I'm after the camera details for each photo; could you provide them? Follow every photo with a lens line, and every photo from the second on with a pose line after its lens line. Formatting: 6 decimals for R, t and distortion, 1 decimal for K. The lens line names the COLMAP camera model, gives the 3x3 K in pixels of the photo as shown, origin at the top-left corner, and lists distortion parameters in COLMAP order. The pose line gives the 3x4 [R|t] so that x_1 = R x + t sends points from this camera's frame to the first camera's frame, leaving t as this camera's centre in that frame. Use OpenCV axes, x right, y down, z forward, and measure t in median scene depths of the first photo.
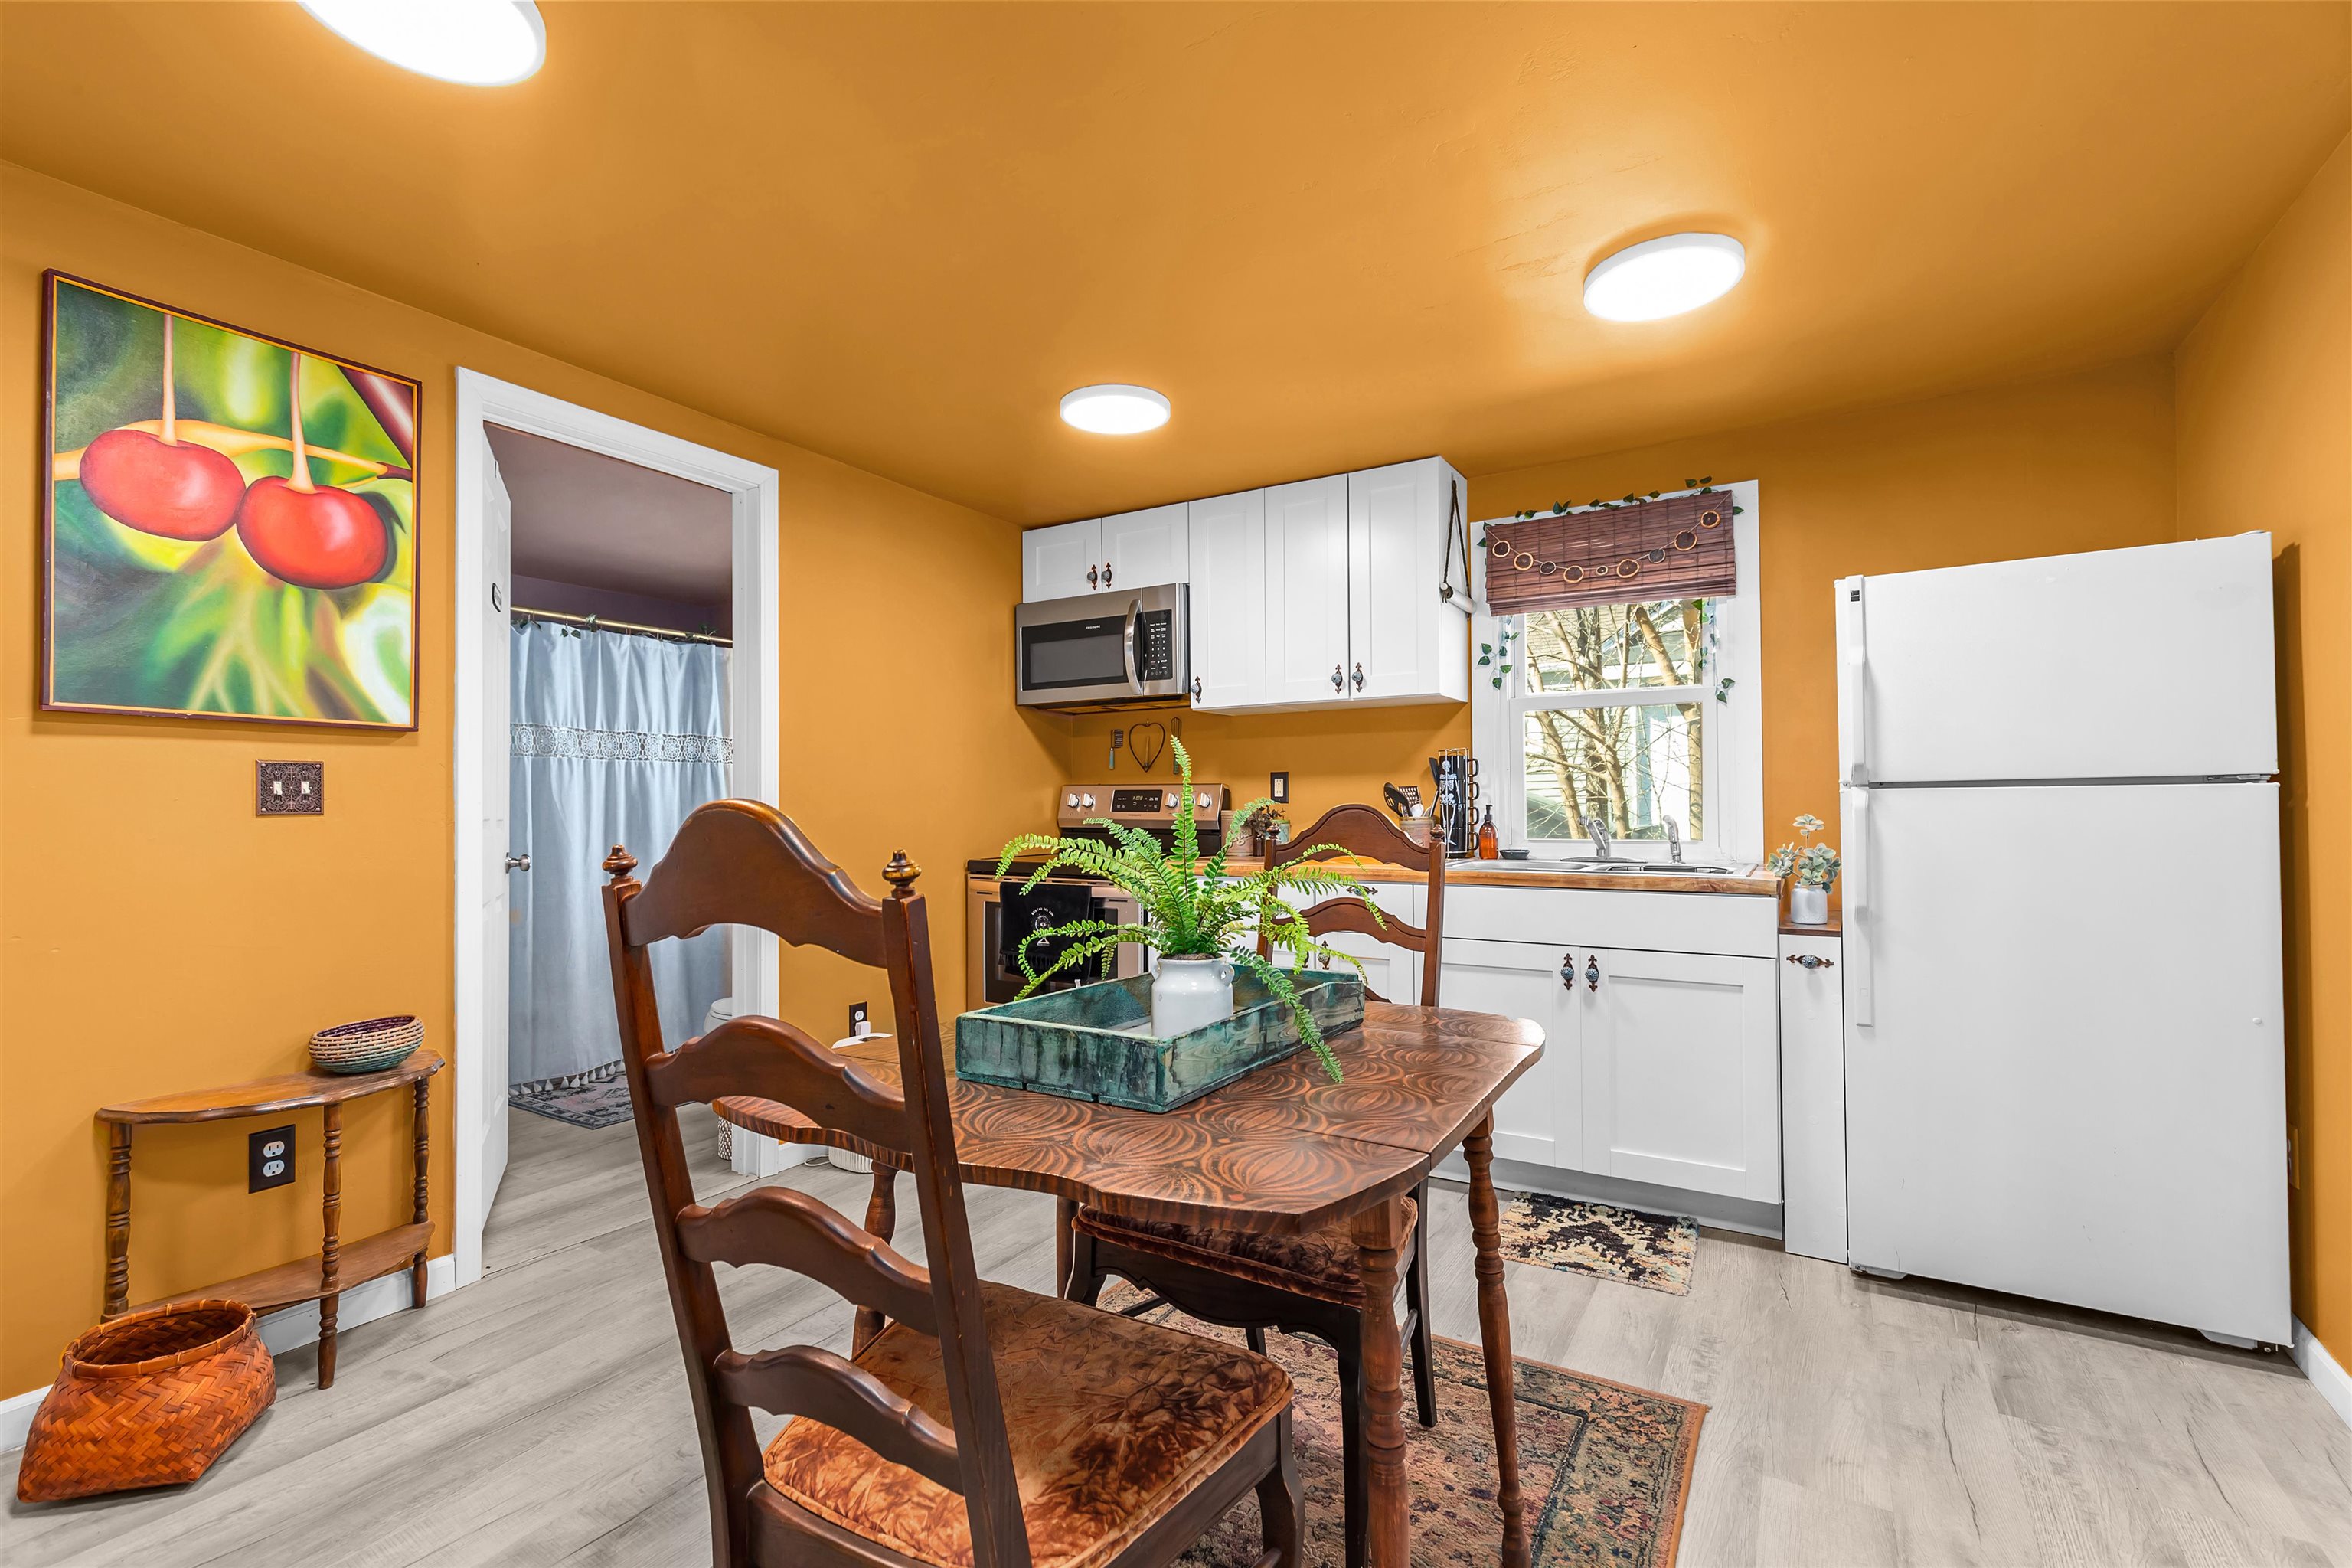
lens RADIAL K [[1052.5, 0, 1171.9], [0, 1052.5, 794.6], [0, 0, 1]] dist [0.006653, -0.000882]
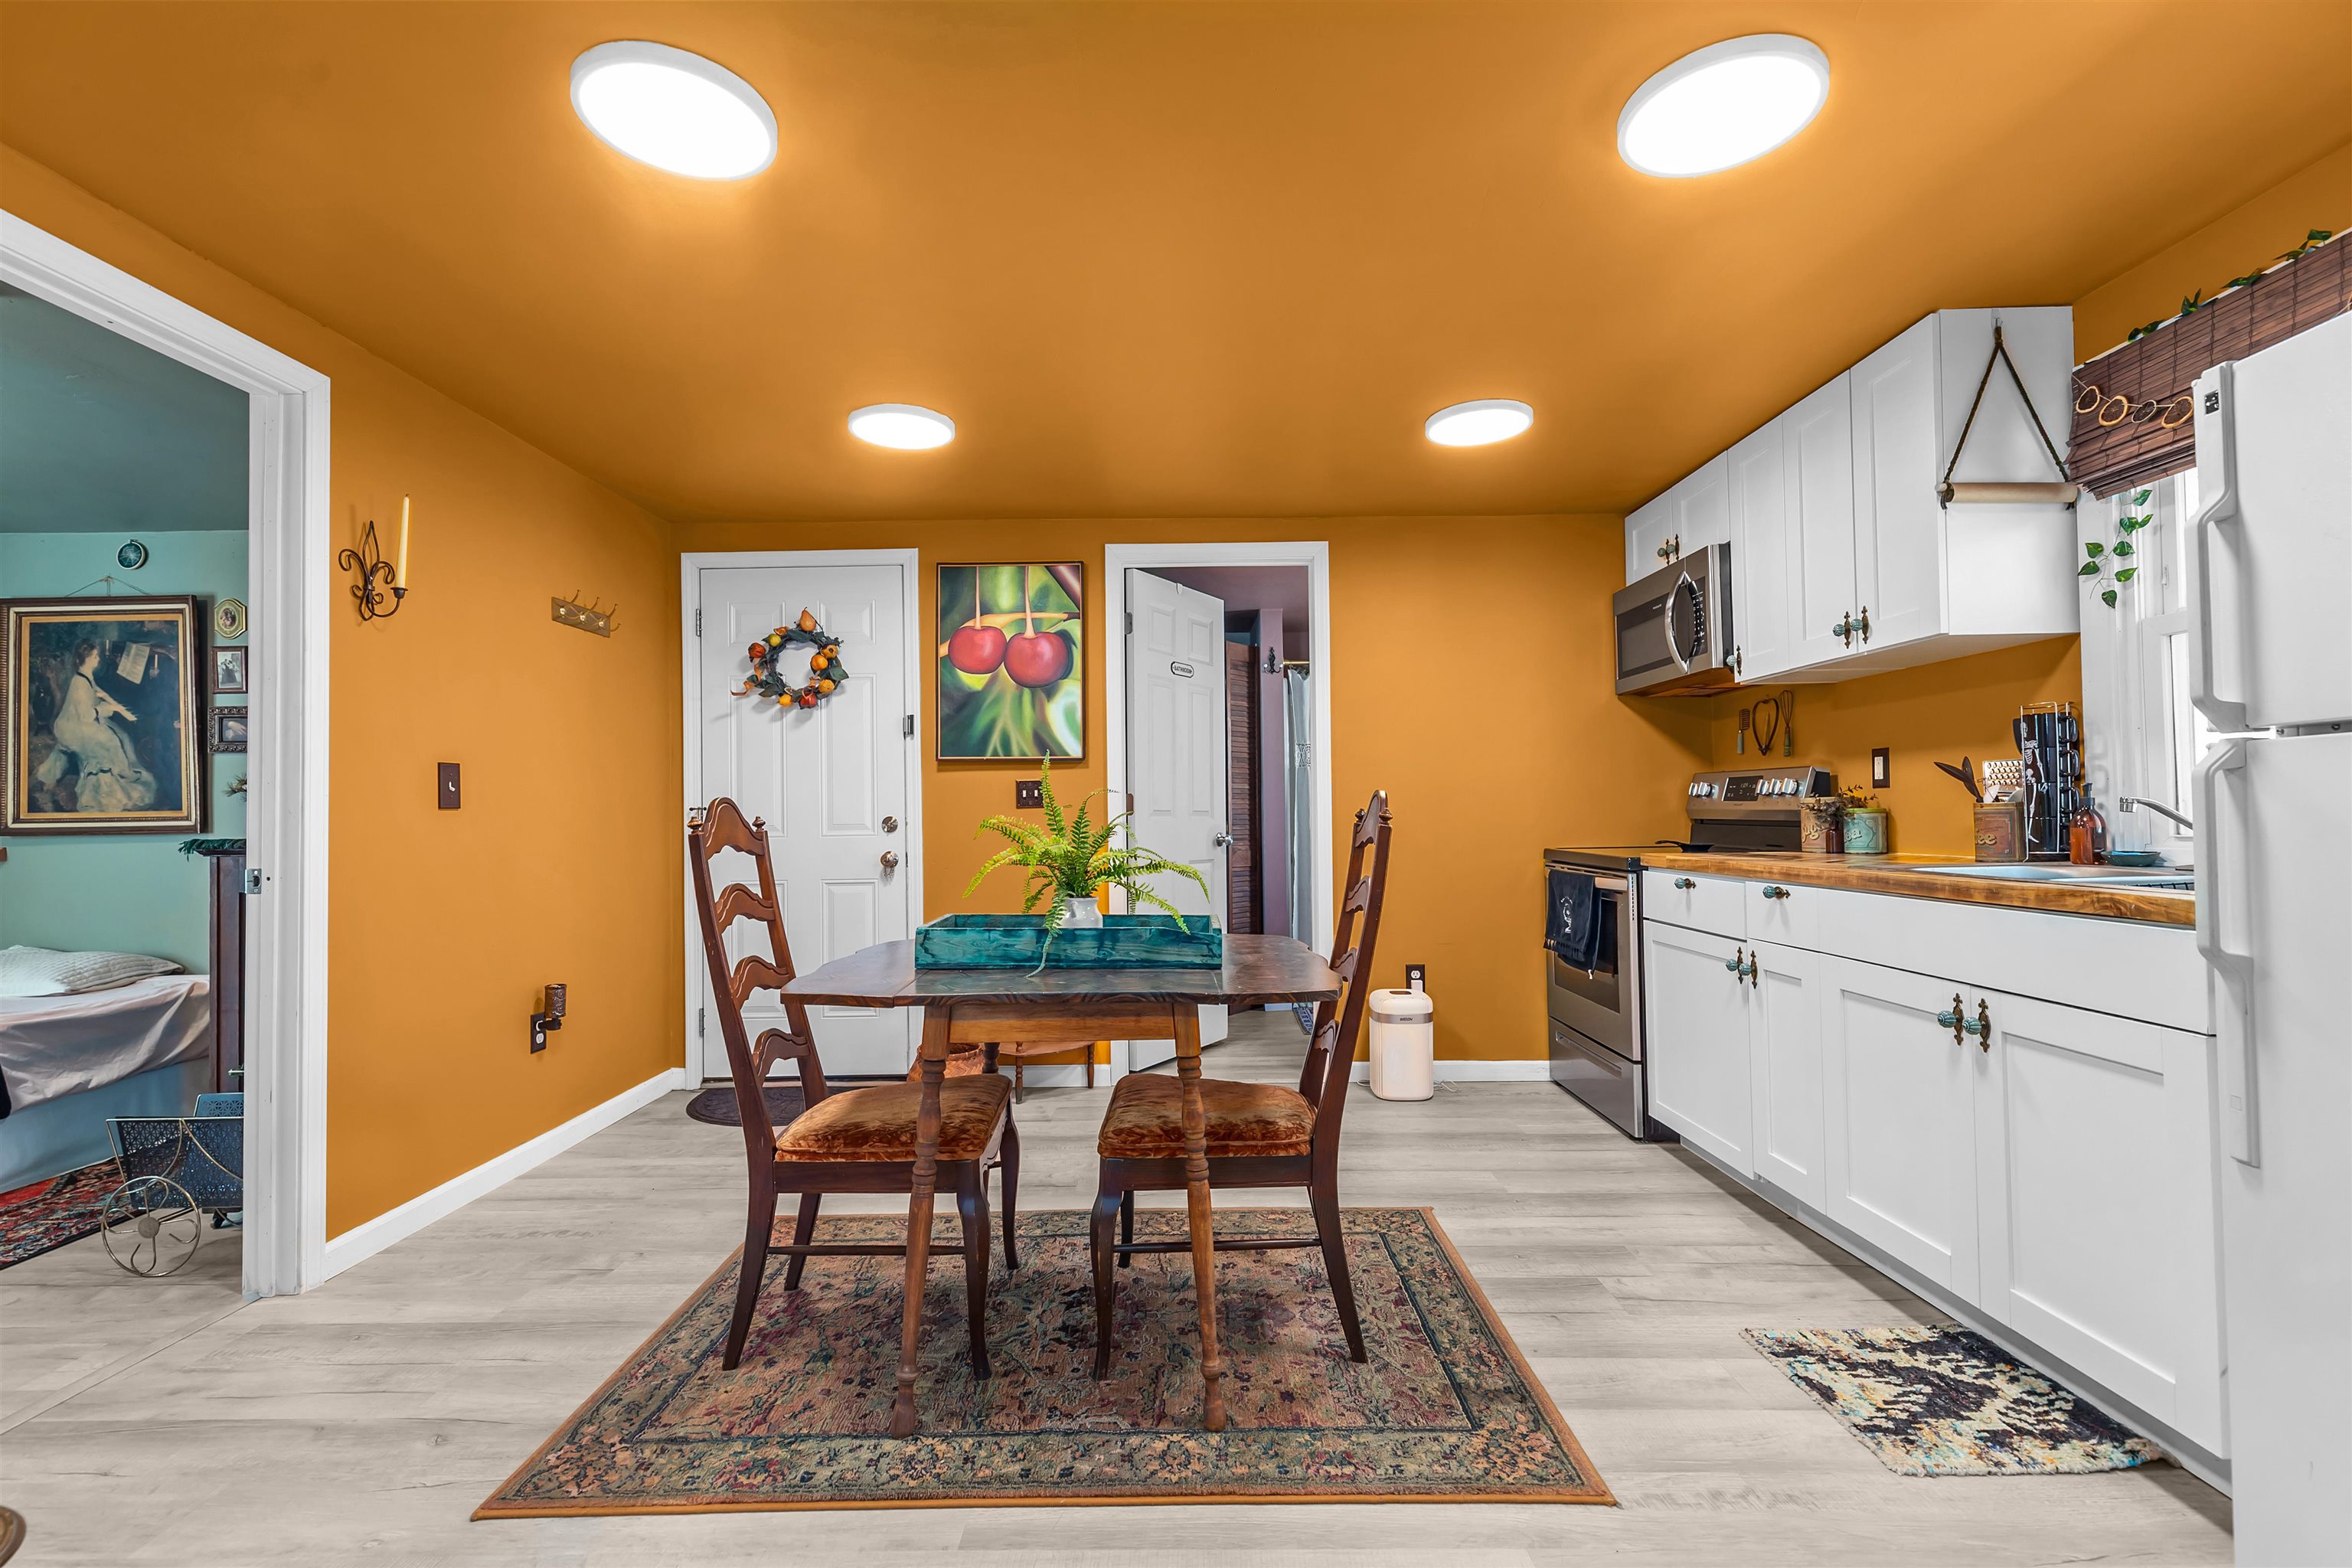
lens RADIAL K [[1052.5, 0, 1171.9], [0, 1052.5, 794.6], [0, 0, 1]] dist [0.006653, -0.000882]
pose [[0.511502, -0.018431, -0.859085, 0.637929], [0.020693, 0.999744, -0.009128, 0.012198], [0.859033, -0.013108, 0.511752, 0.168543]]
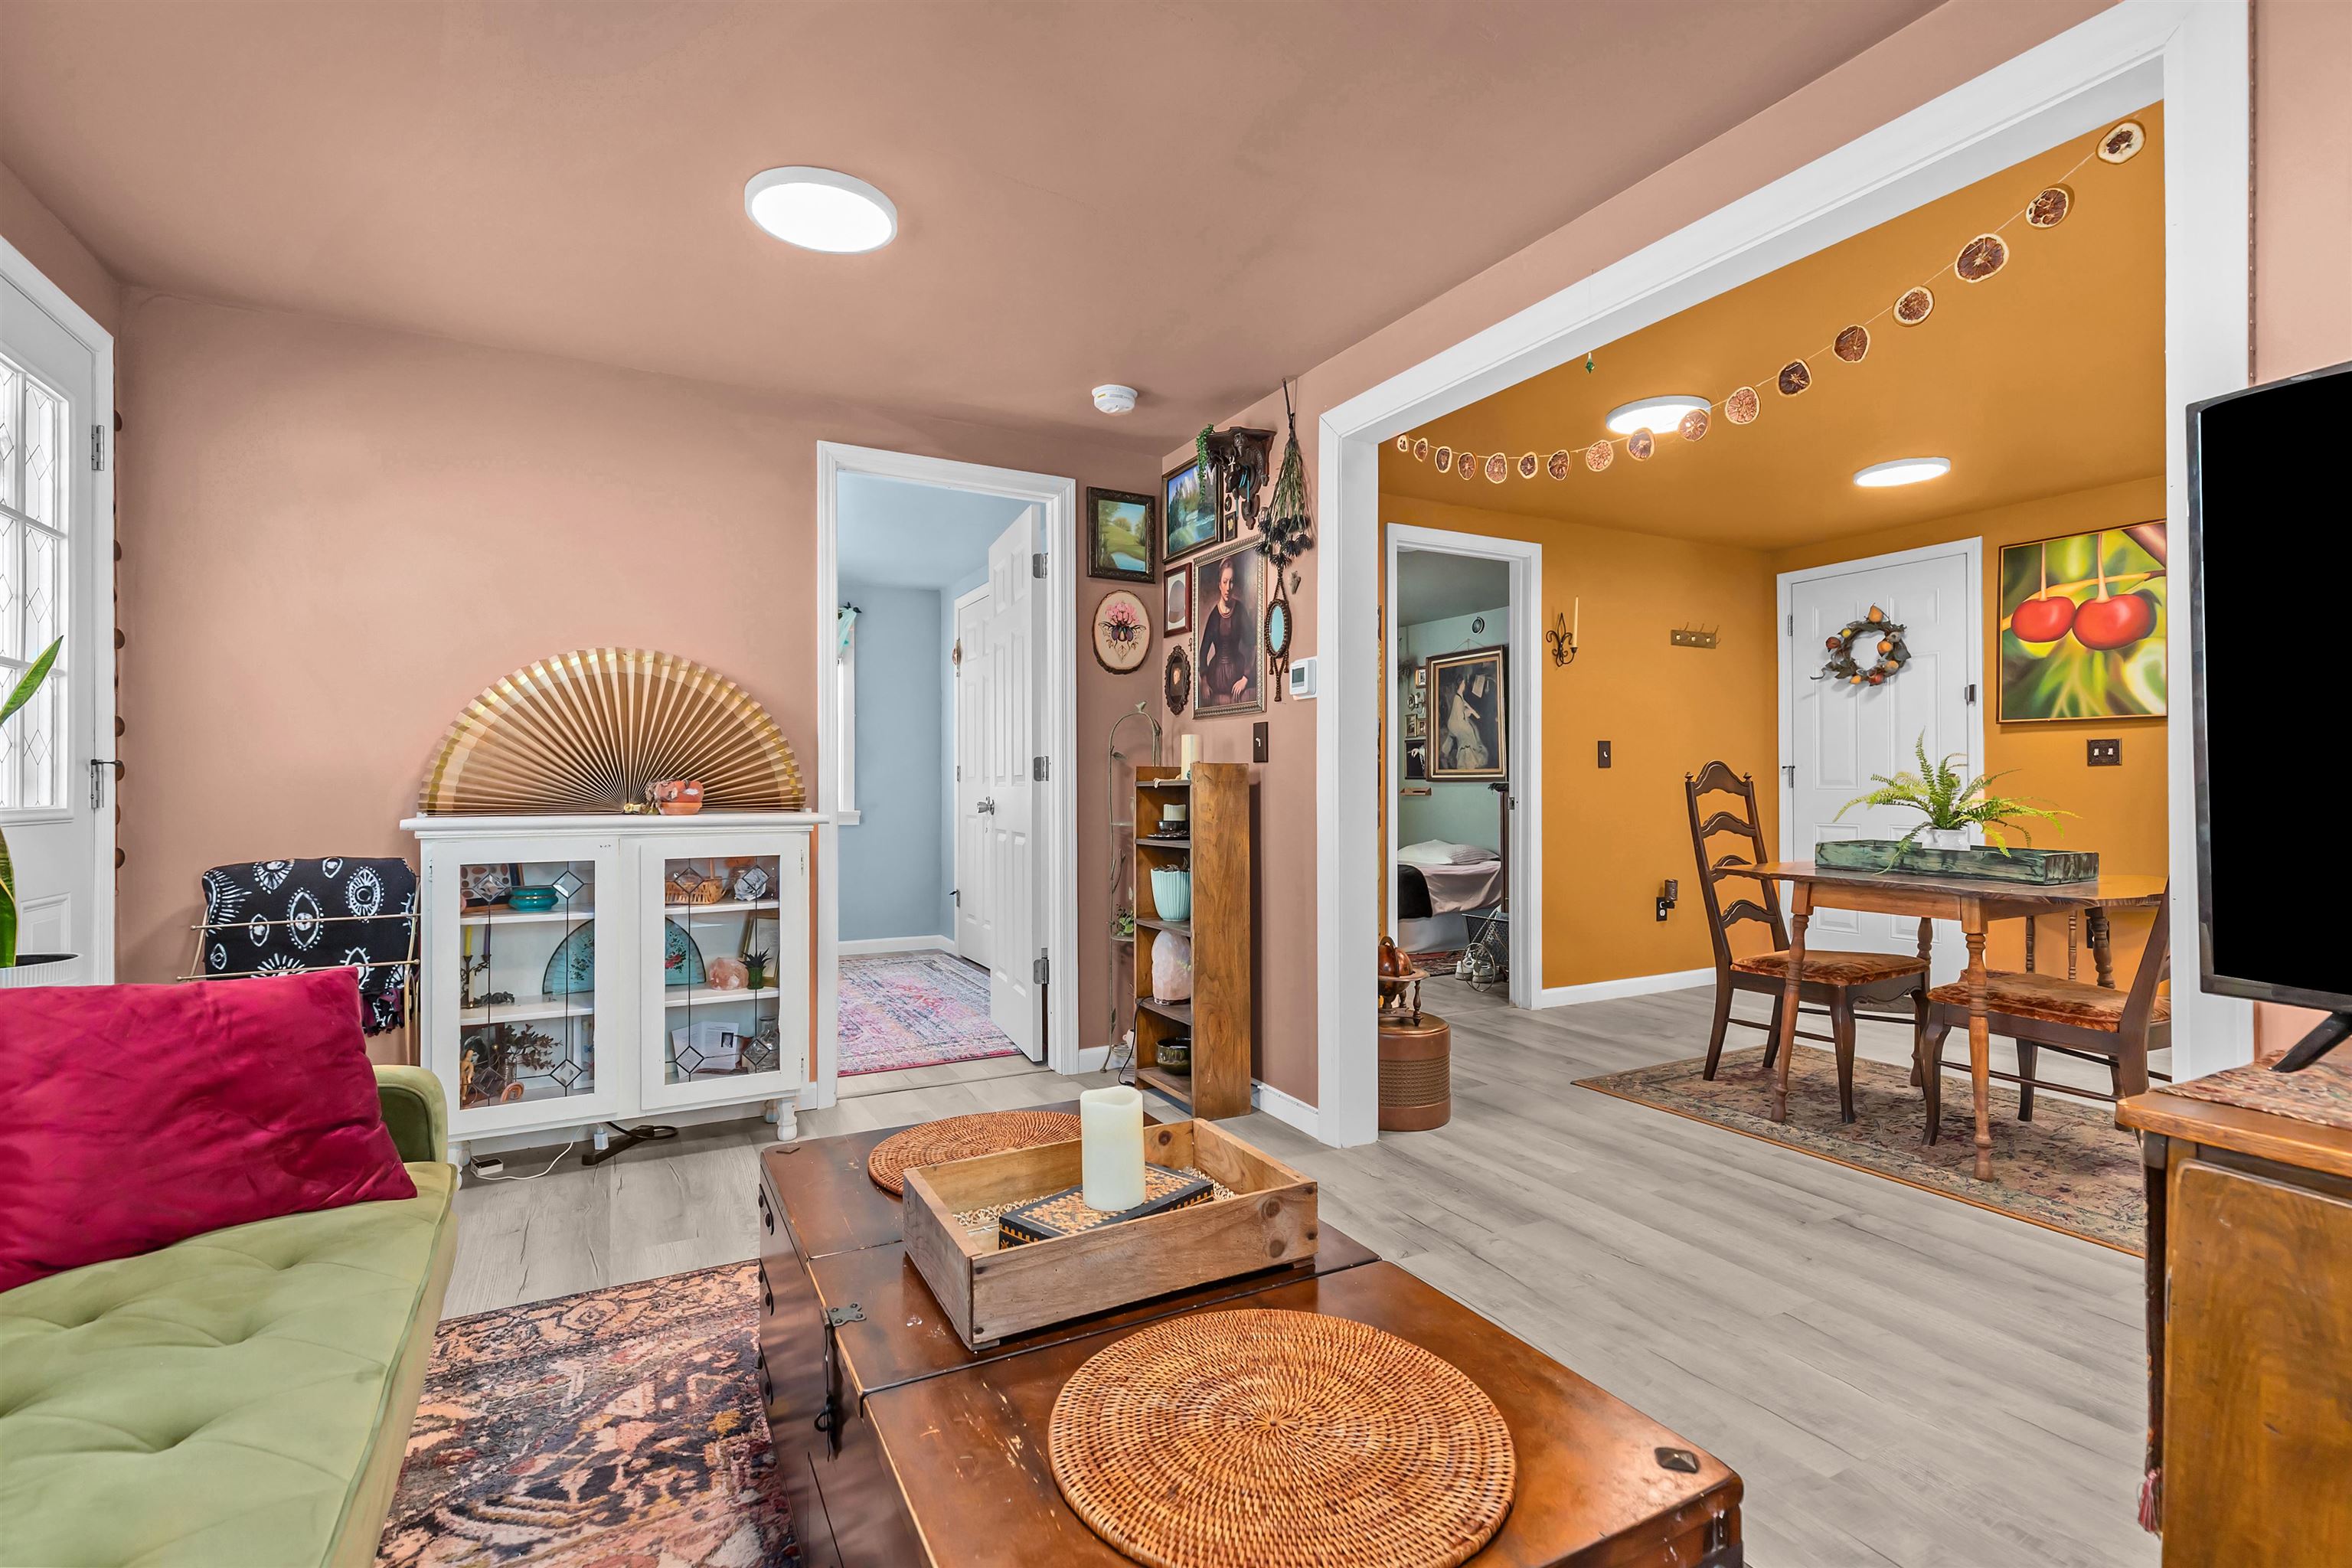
lens RADIAL K [[1067.3, 0, 1176.0], [0, 1067.3, 784.0], [0, 0, 1]] dist [0.008026, -0.000159]
pose [[-0.509283, 0.007421, -0.860567, 1.230444], [0.016038, 0.999871, -0.000869, 0.018965], [0.860449, -0.014245, -0.509337, 0.359927]]
